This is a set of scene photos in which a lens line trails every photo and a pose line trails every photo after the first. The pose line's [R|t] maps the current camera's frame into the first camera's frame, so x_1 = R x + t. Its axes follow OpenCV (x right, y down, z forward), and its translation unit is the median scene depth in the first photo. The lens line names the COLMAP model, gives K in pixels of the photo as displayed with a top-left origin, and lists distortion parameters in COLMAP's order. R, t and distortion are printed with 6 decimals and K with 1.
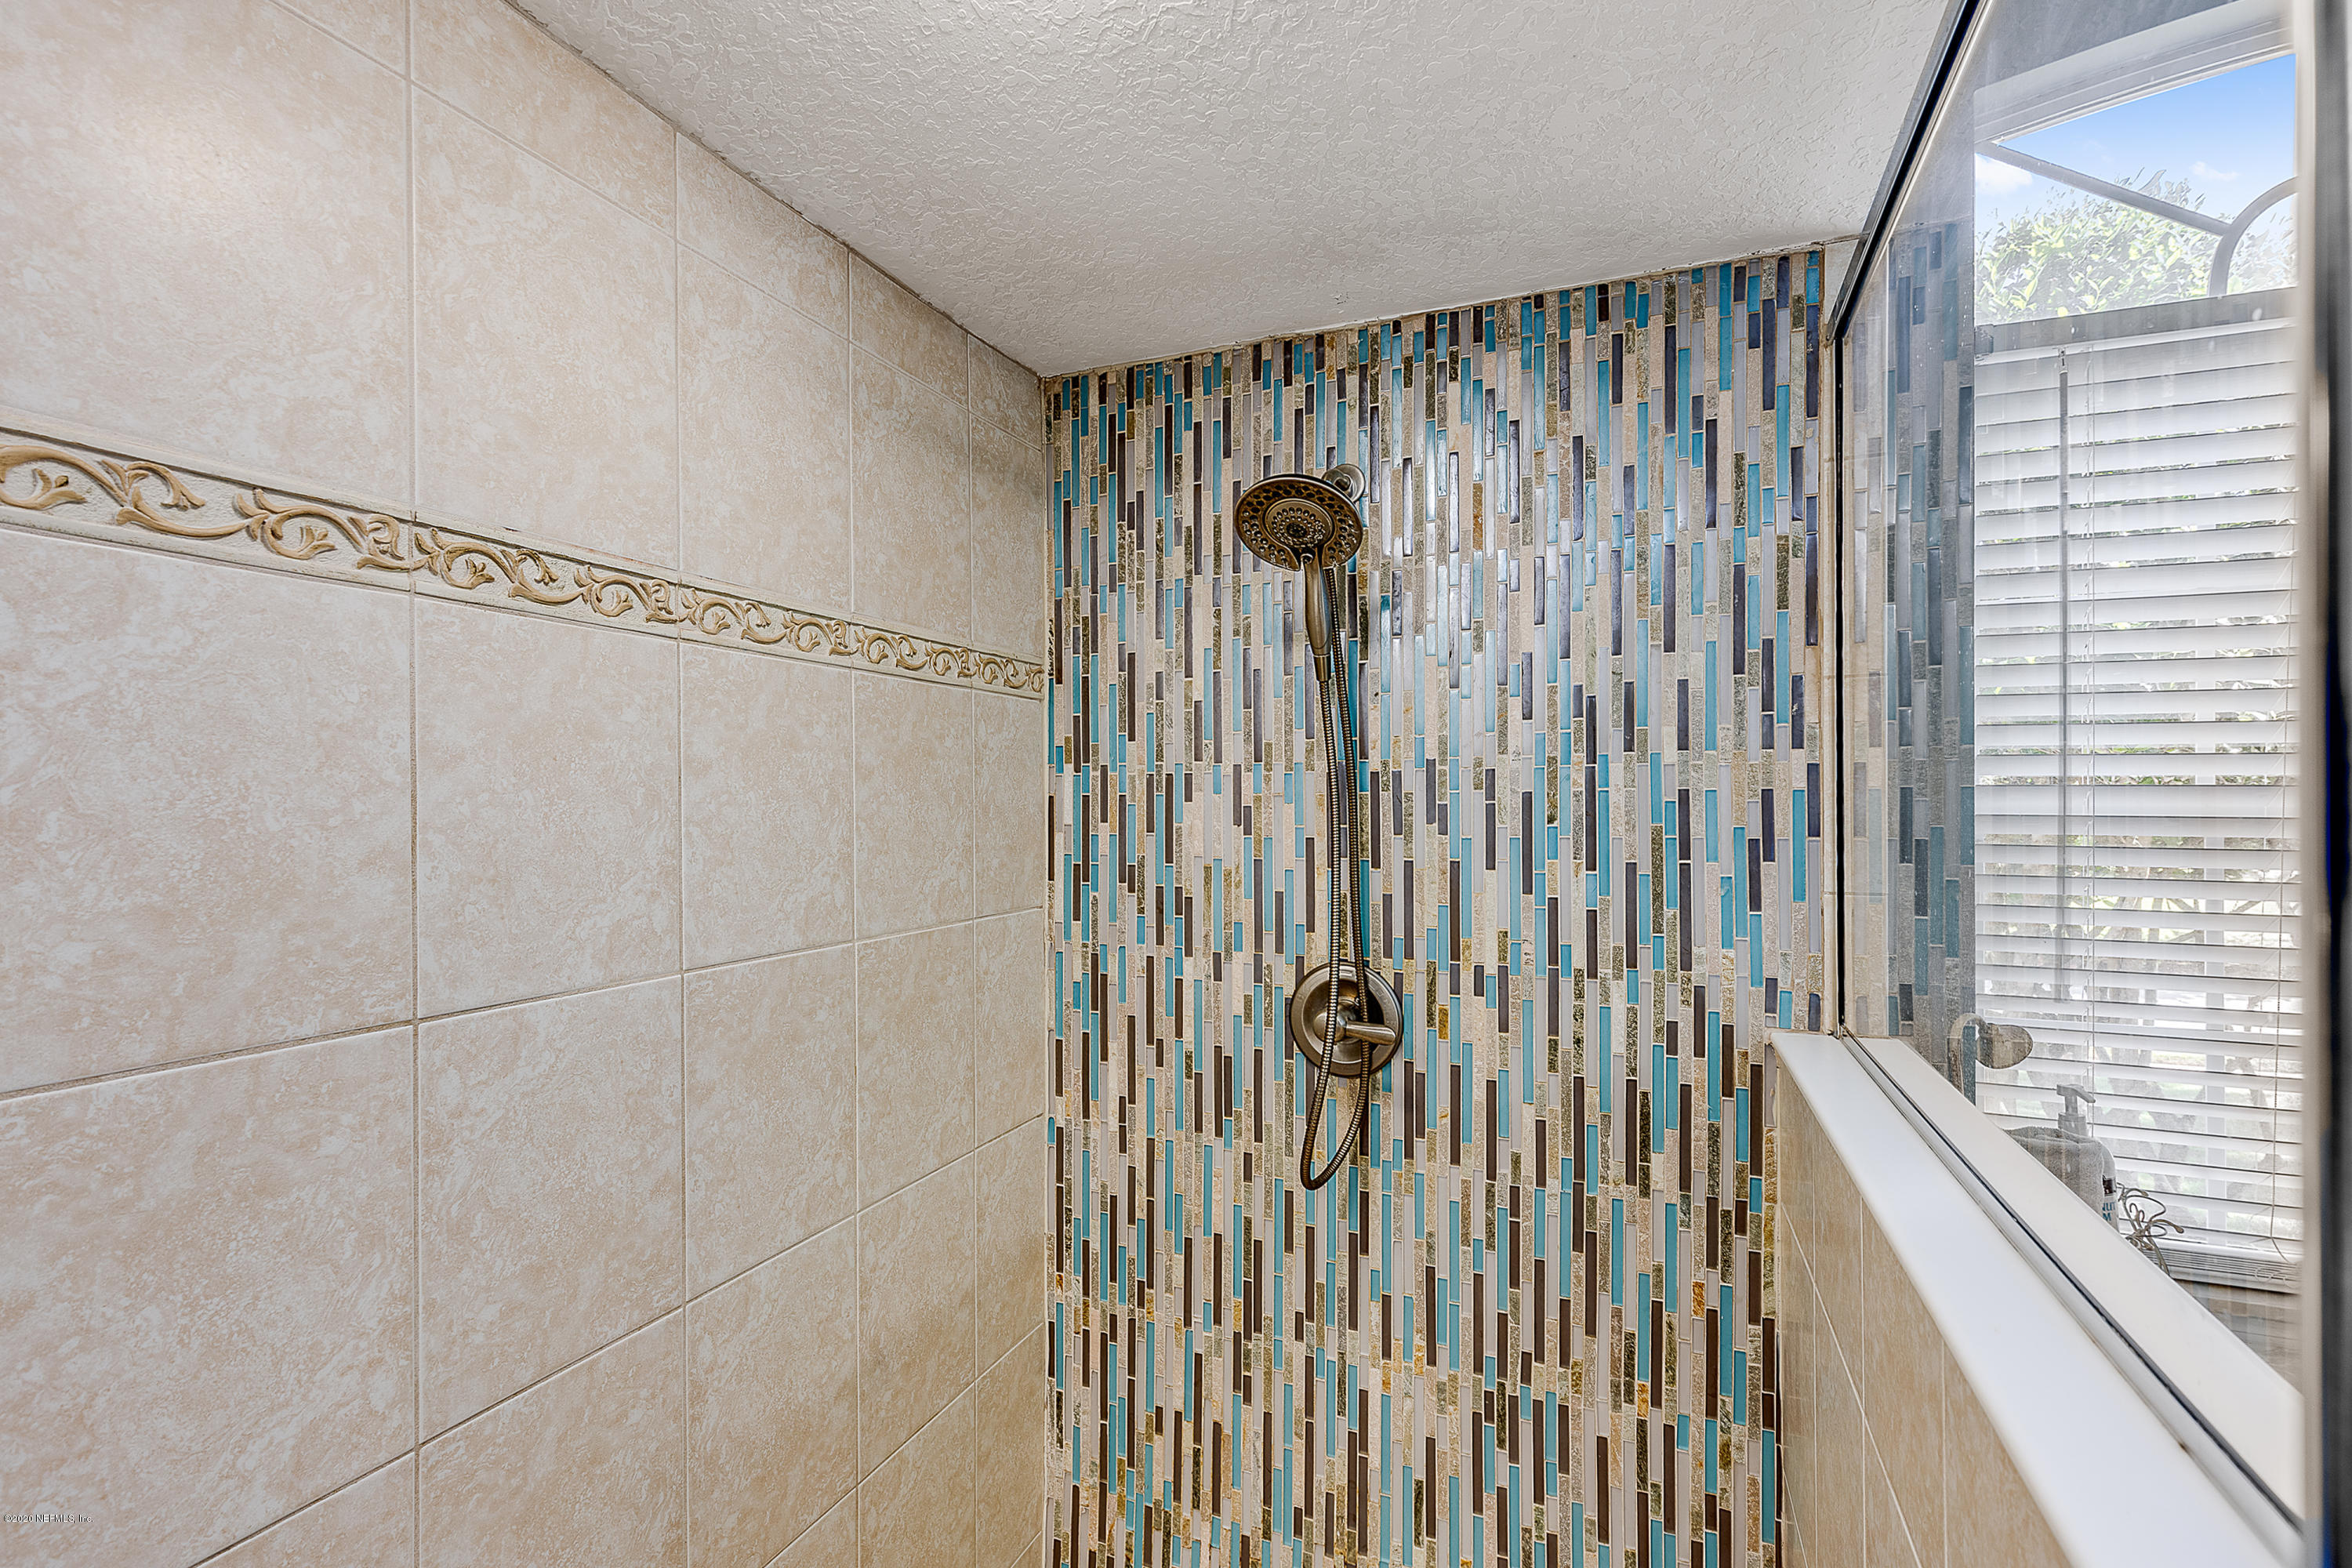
lens RADIAL K [[1307.2, 0, 1196.7], [0, 1307.2, 796.5], [0, 0, 1]] dist [0.006608, -0.000339]
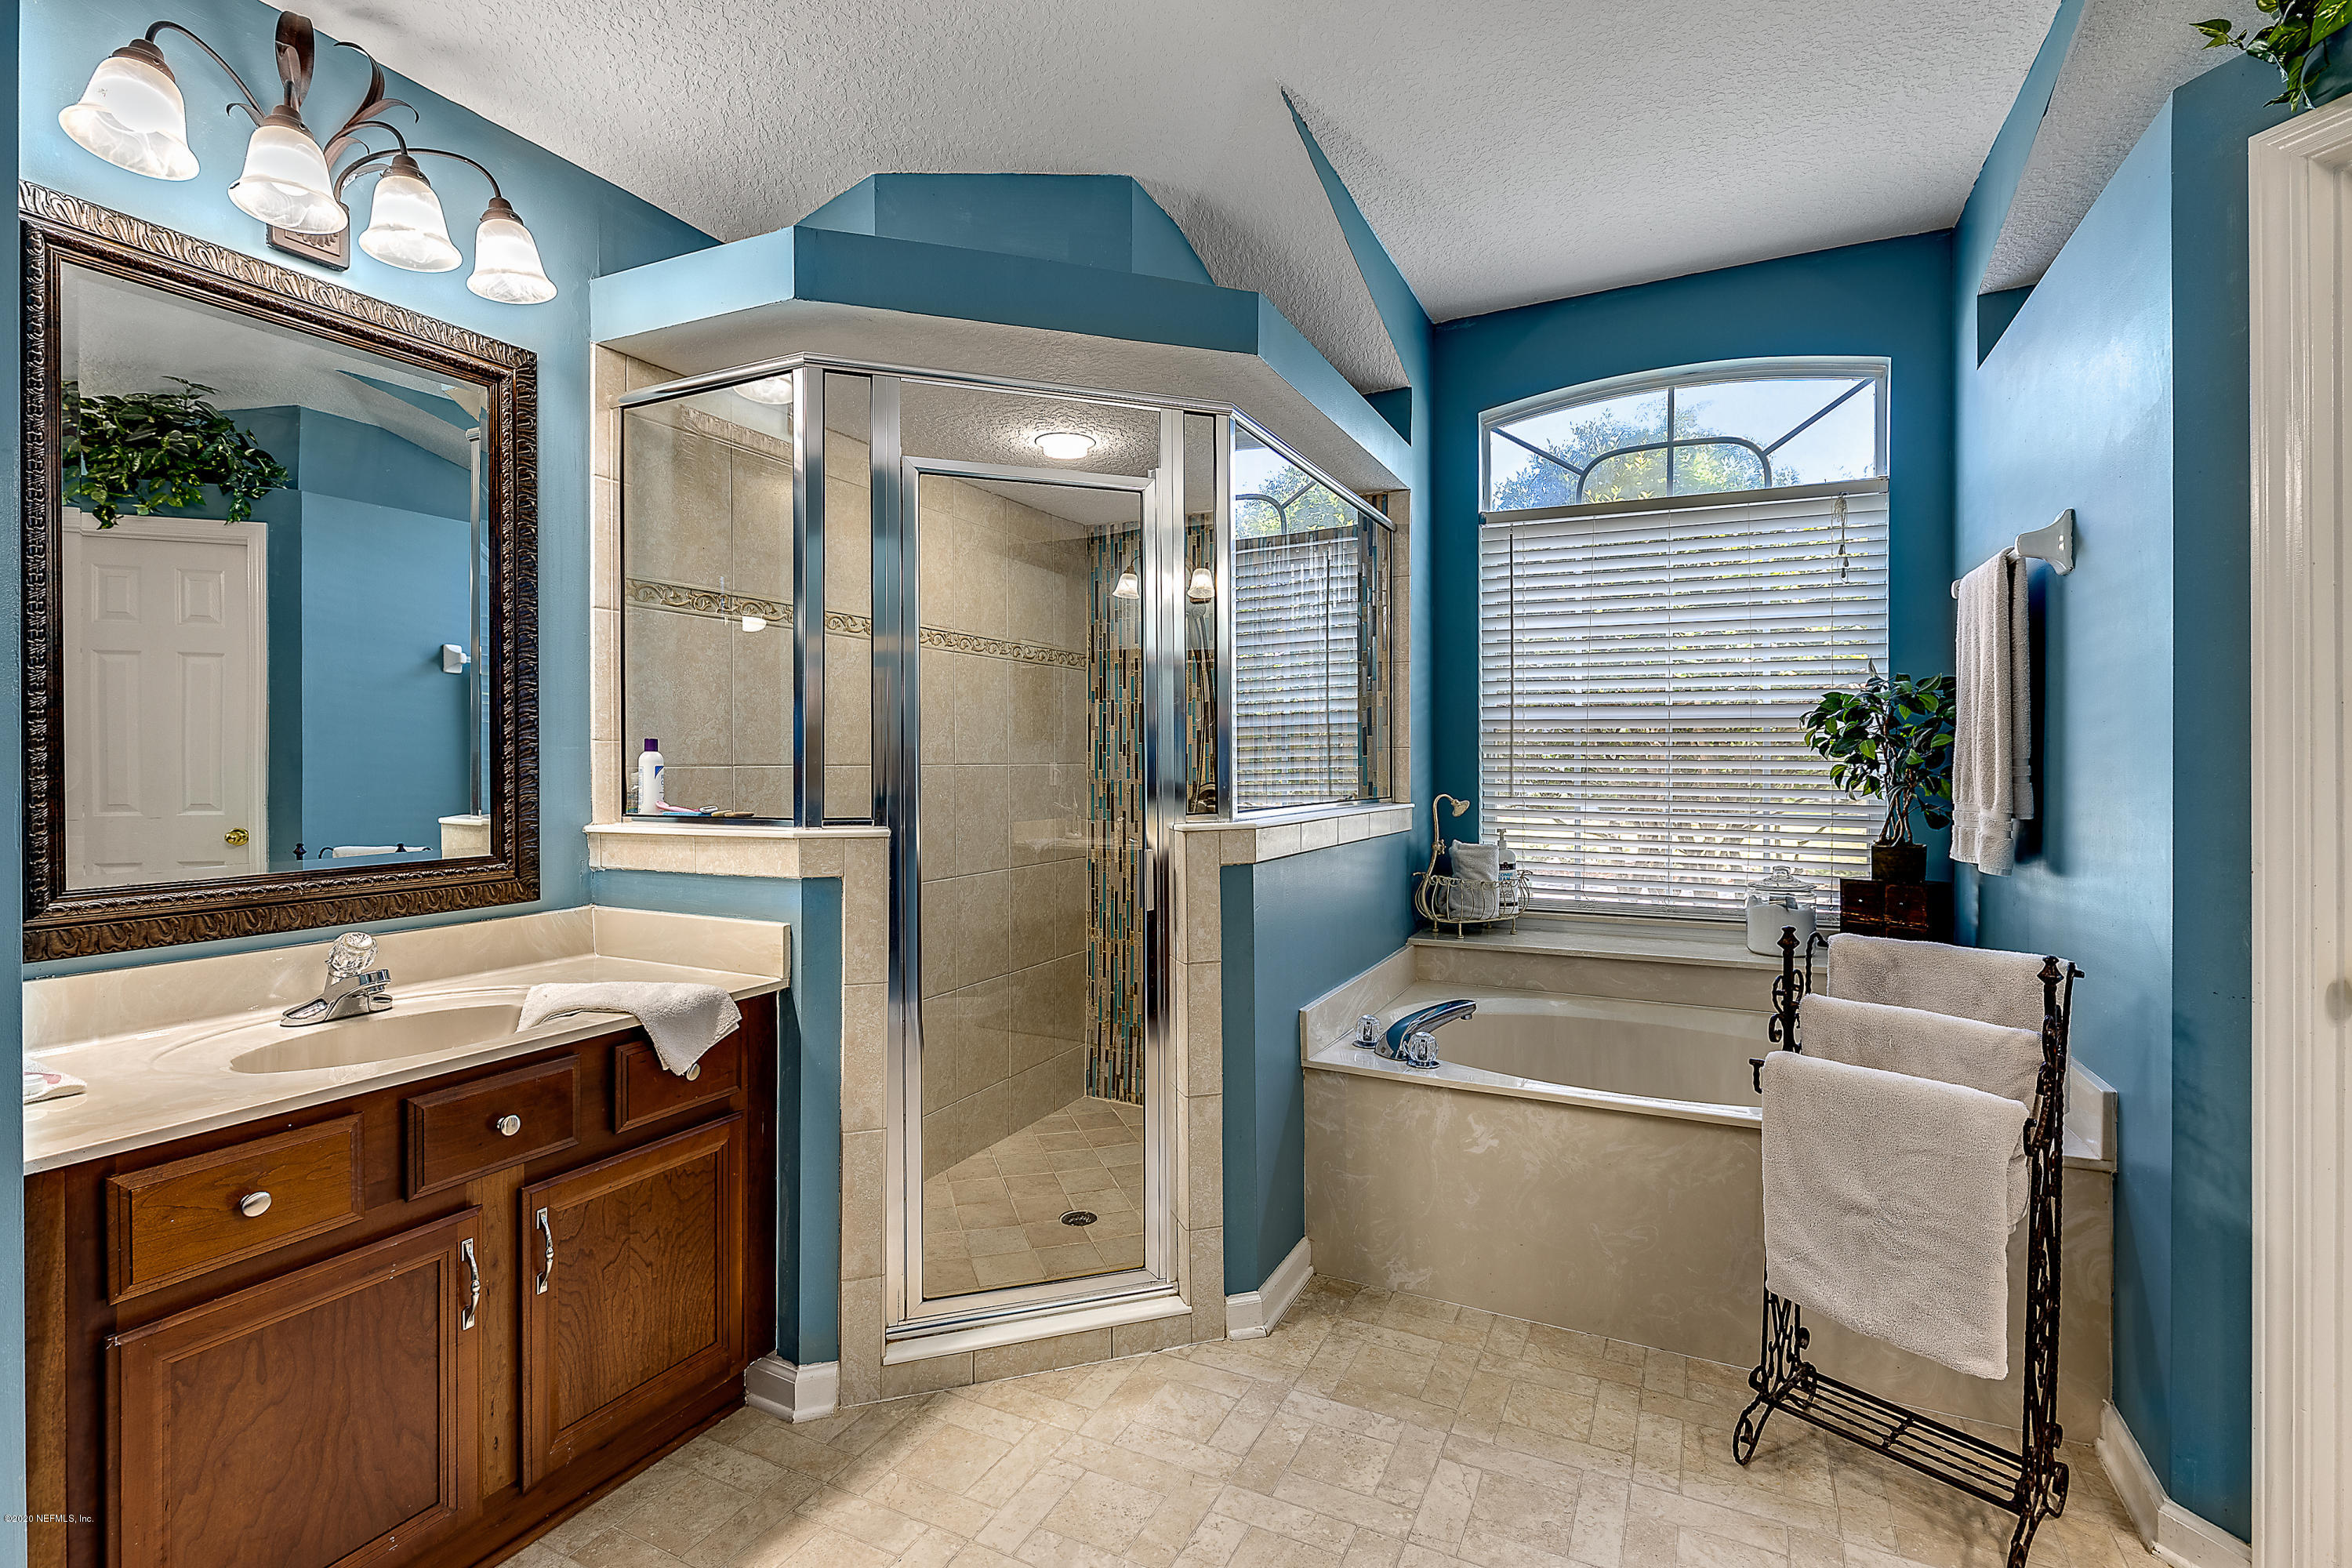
lens RADIAL K [[1070.5, 0, 1171.6], [0, 1070.5, 759.8], [0, 0, 1]] dist [-0.001044, -0.000308]
pose [[0.997671, 0.004390, -0.068067, 0.158229], [-0.003281, 0.999860, 0.016399, 0.049715], [0.068129, -0.016137, 0.997546, -0.839755]]
